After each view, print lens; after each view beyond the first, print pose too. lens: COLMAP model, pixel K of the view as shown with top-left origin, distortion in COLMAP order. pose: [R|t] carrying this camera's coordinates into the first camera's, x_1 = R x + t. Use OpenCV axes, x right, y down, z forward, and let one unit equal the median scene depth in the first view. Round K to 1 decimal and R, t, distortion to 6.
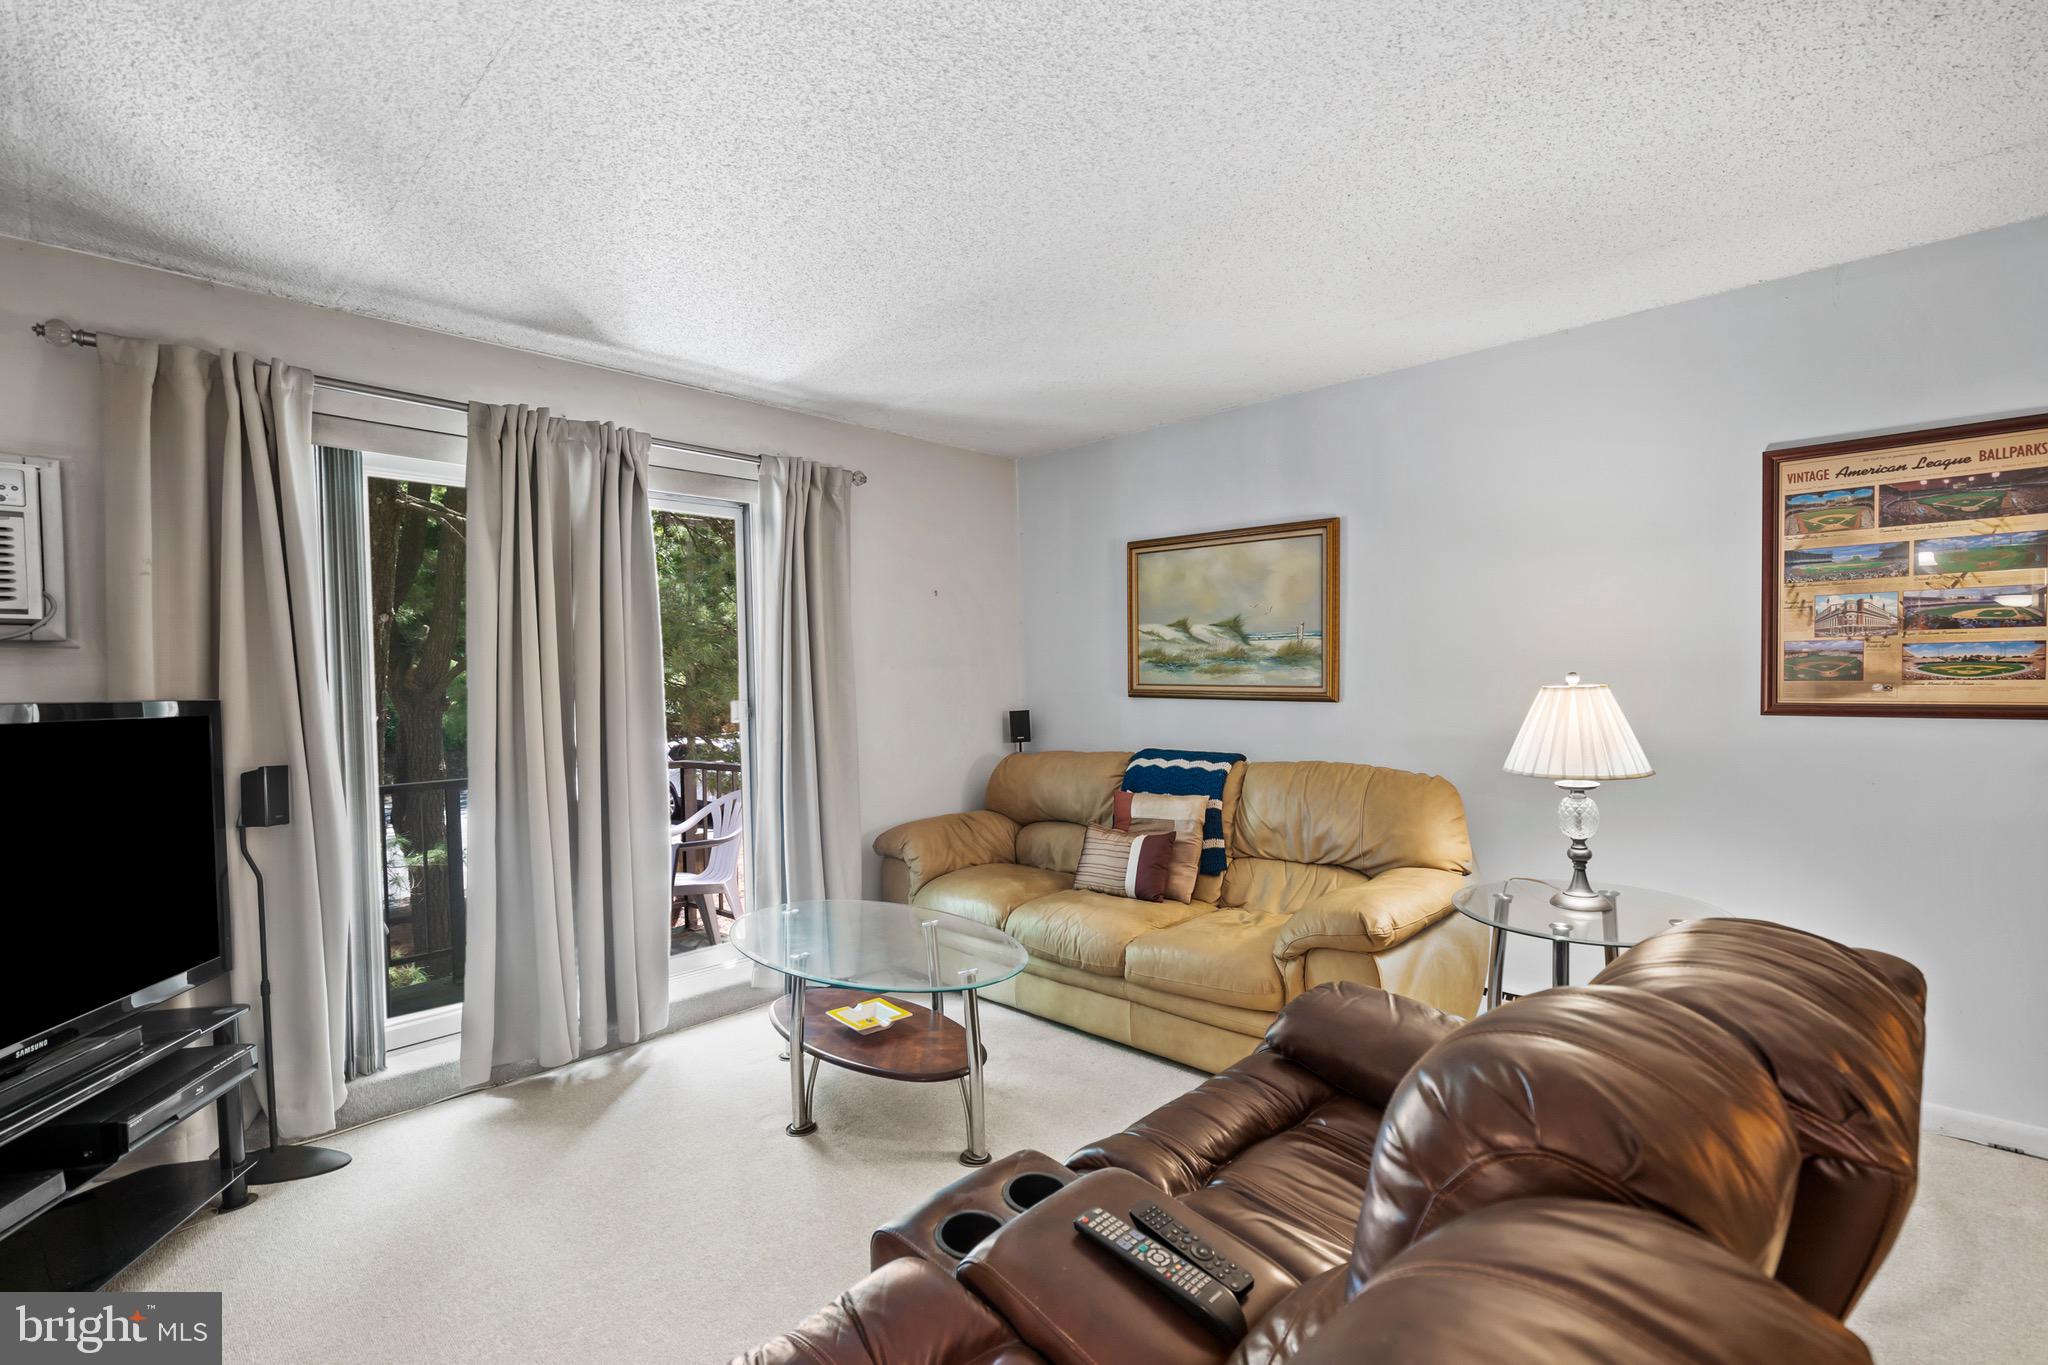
lens RADIAL K [[924.7, 0, 1018.9], [0, 924.7, 695.3], [0, 0, 1]] dist [-0.011345, 0.008971]
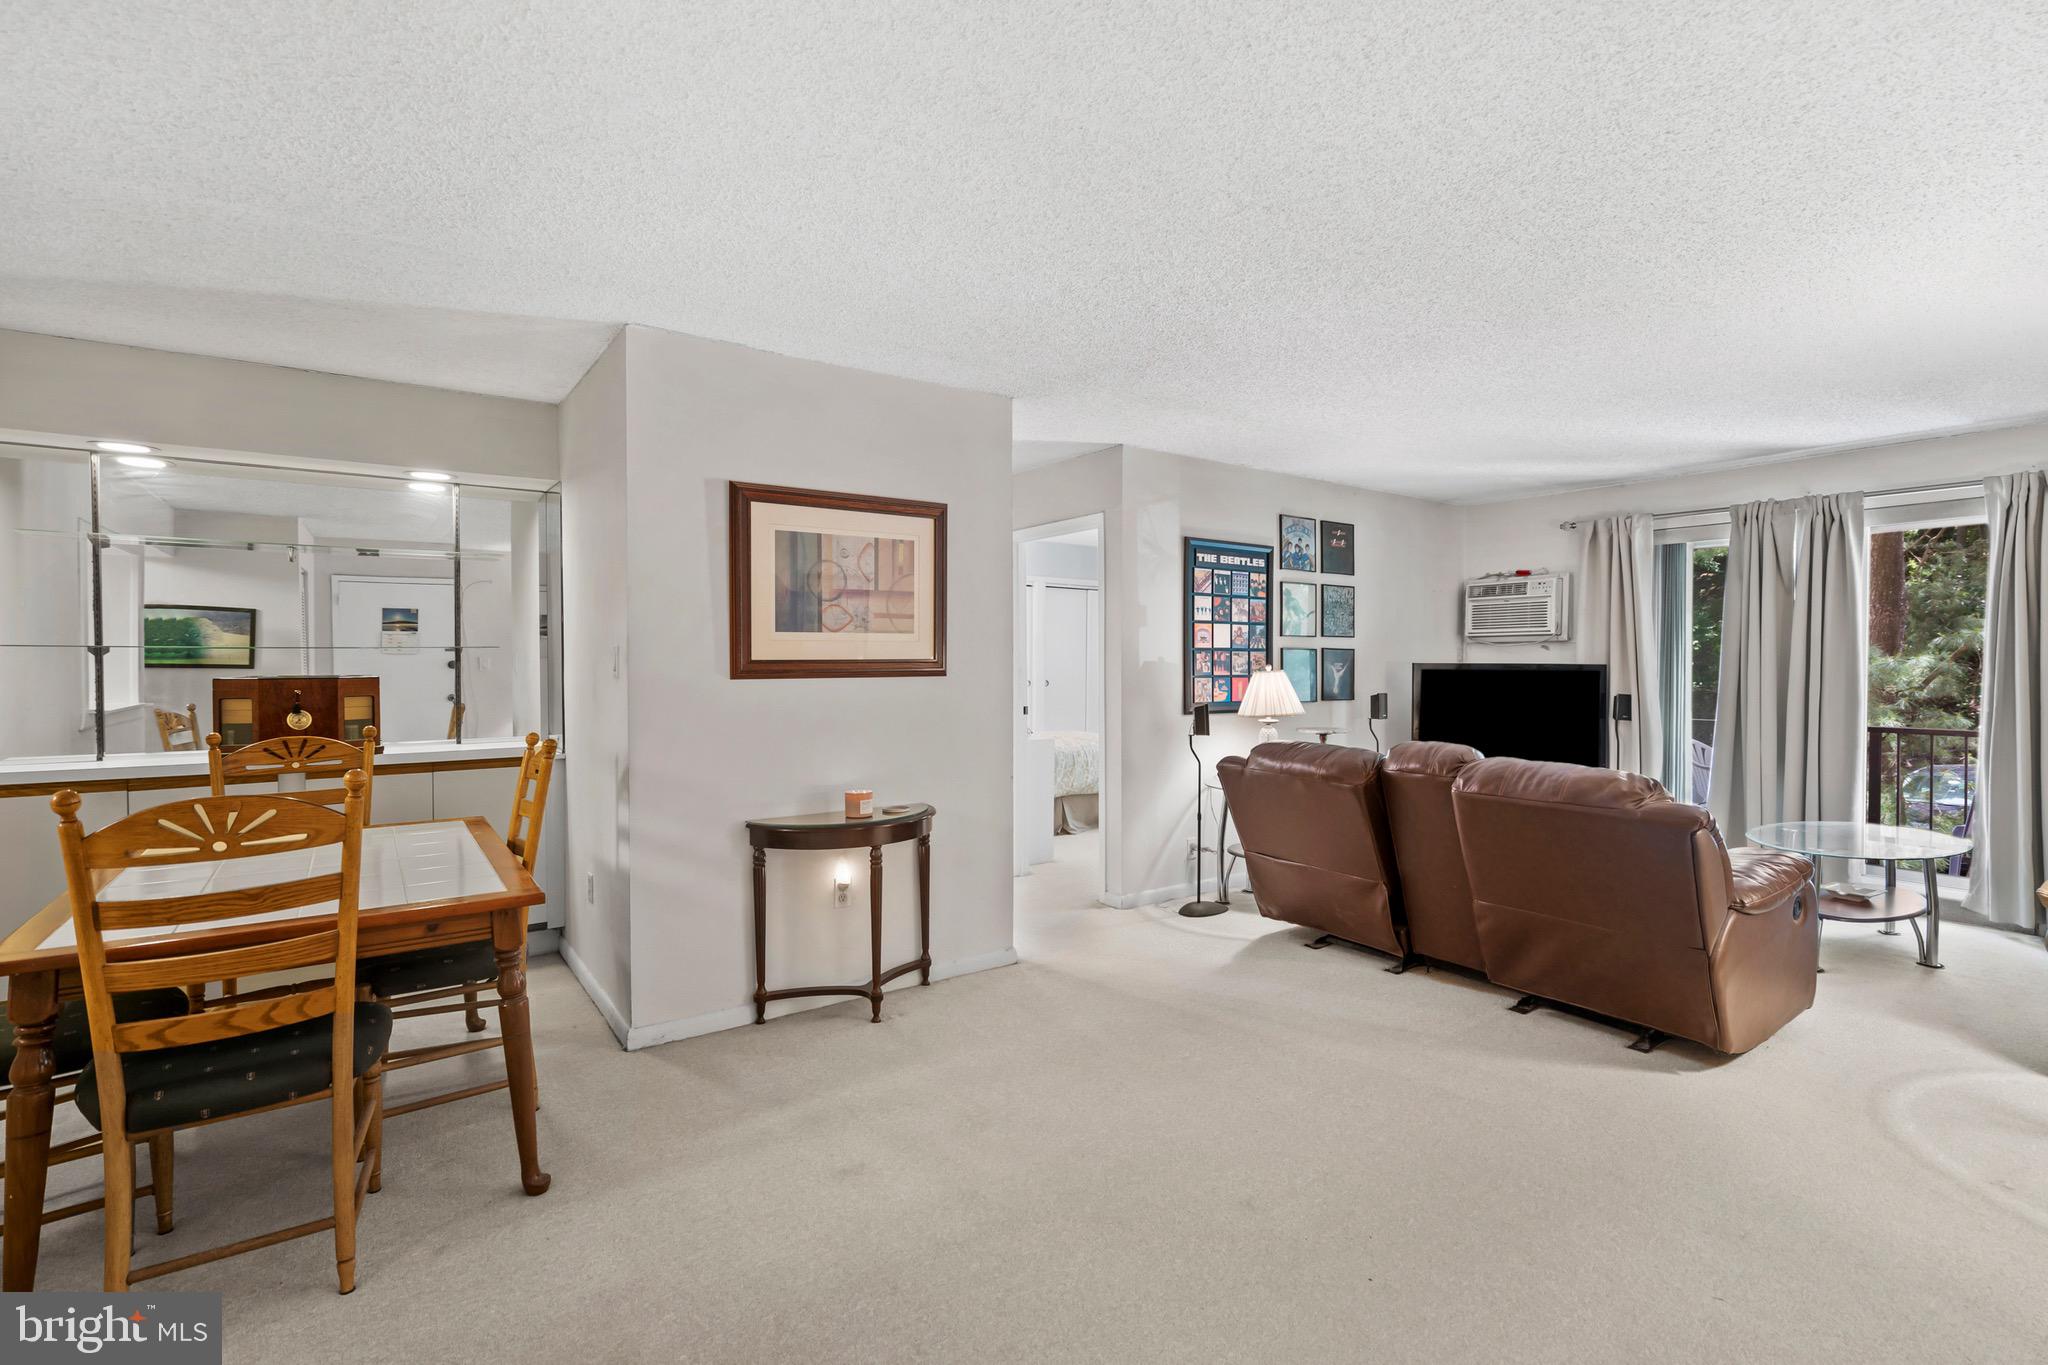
lens RADIAL K [[952.9, 0, 1018.3], [0, 952.9, 671.6], [0, 0, 1]] dist [0.001773, 0.001134]
pose [[-0.186027, 0.028997, -0.982117, 1.530390], [-0.020693, 0.999227, 0.033422, -0.021934], [0.982327, 0.026540, -0.185283, -0.028022]]
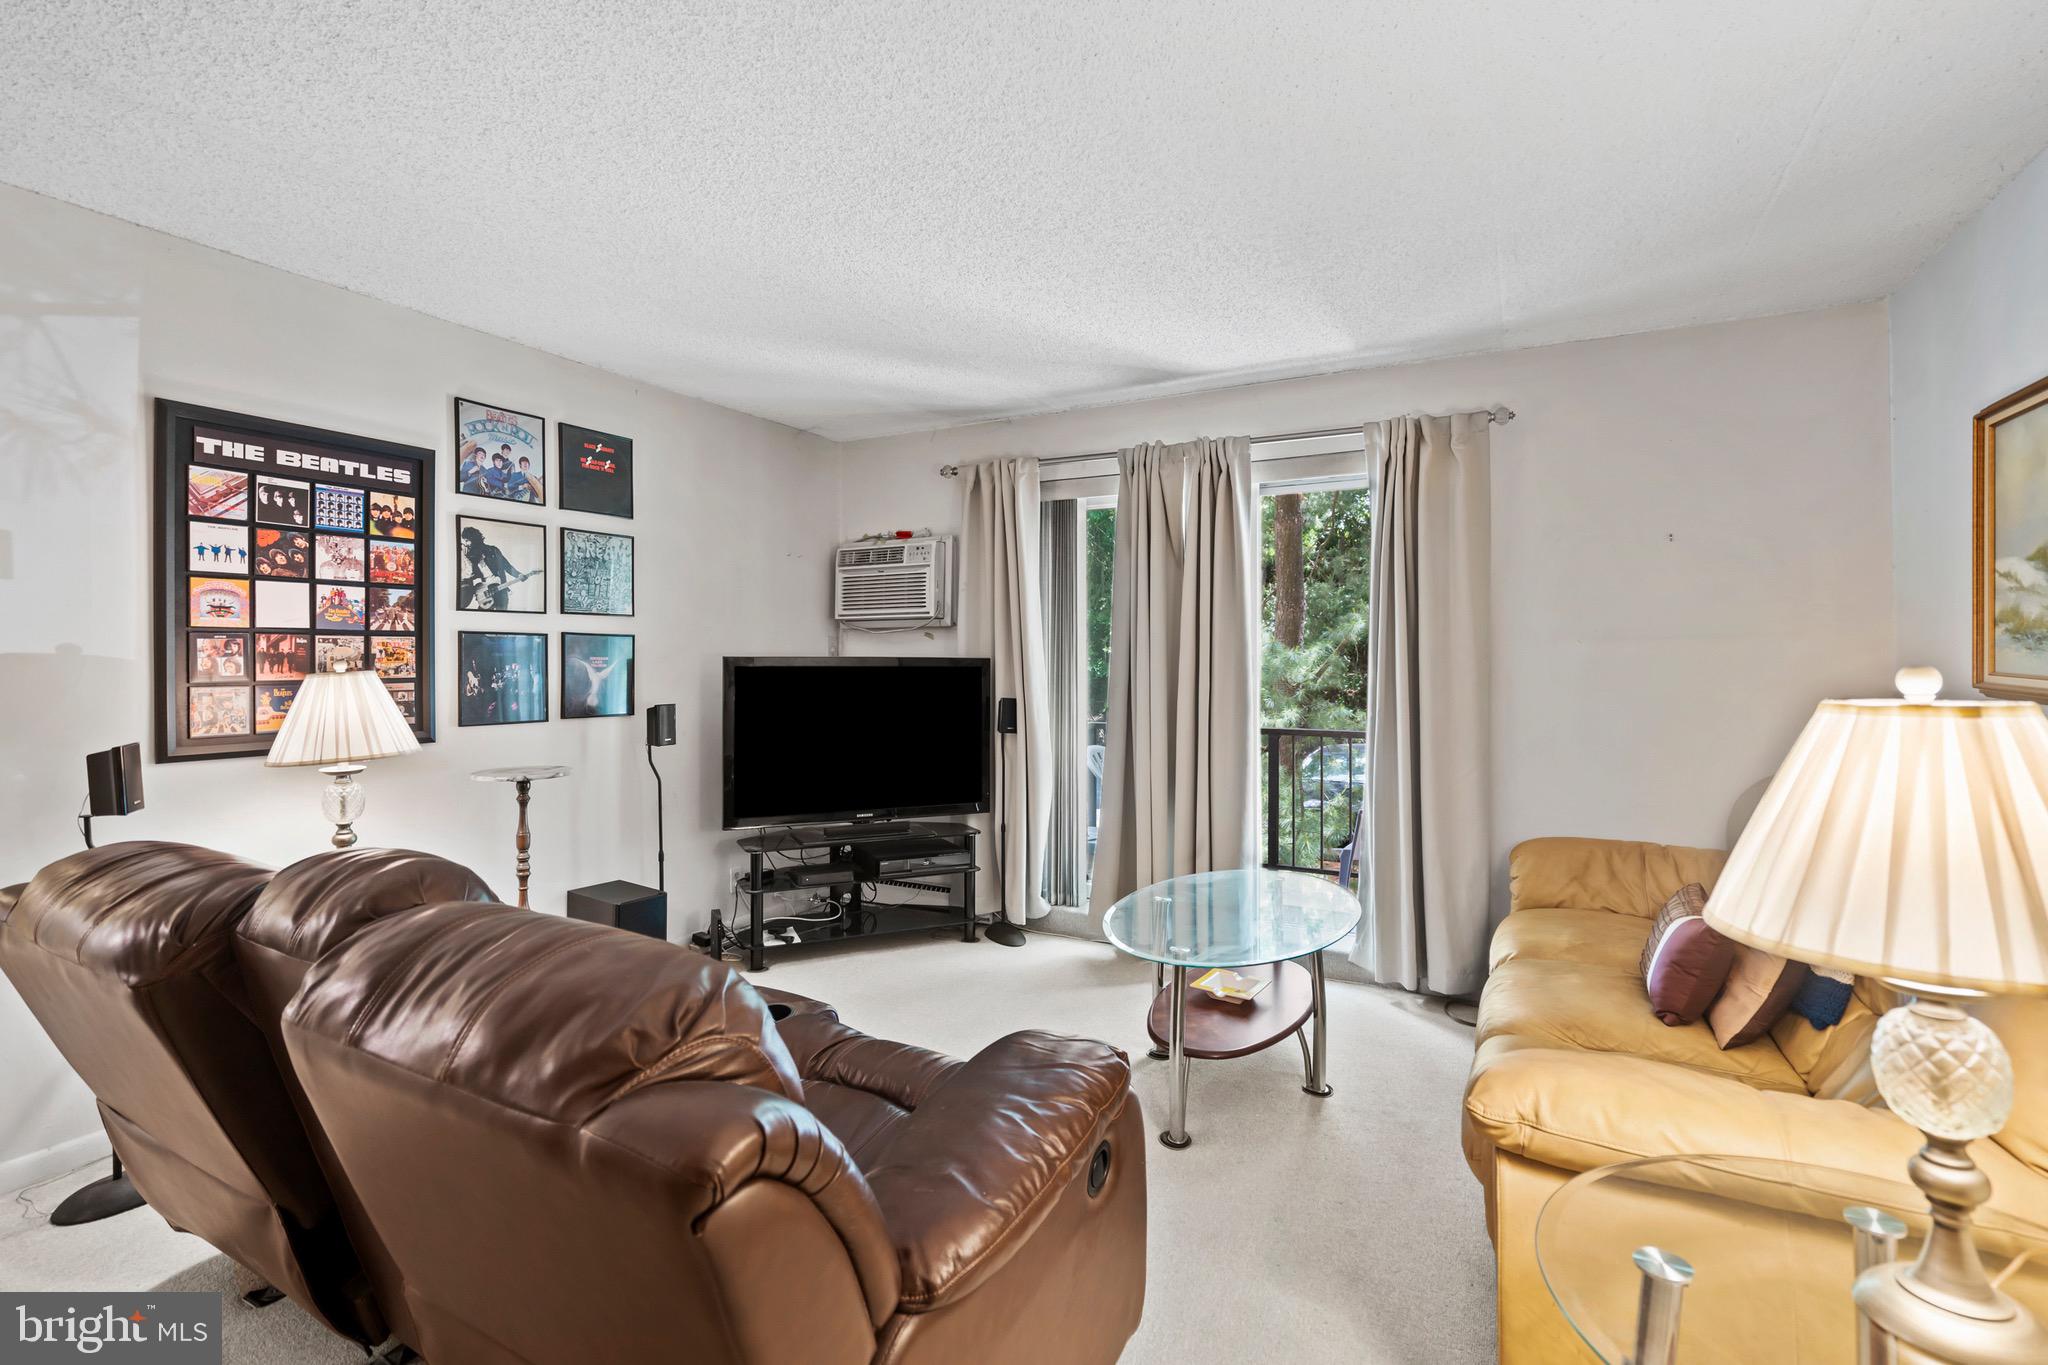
lens RADIAL K [[944.8, 0, 1029.4], [0, 944.8, 647.7], [0, 0, 1]] dist [-0.000022, 0.000691]
pose [[0.269124, 0.012263, -0.963027, 0.754179], [-0.028064, 0.999594, 0.004886, -0.020082], [0.962696, 0.025712, 0.269359, 0.487840]]
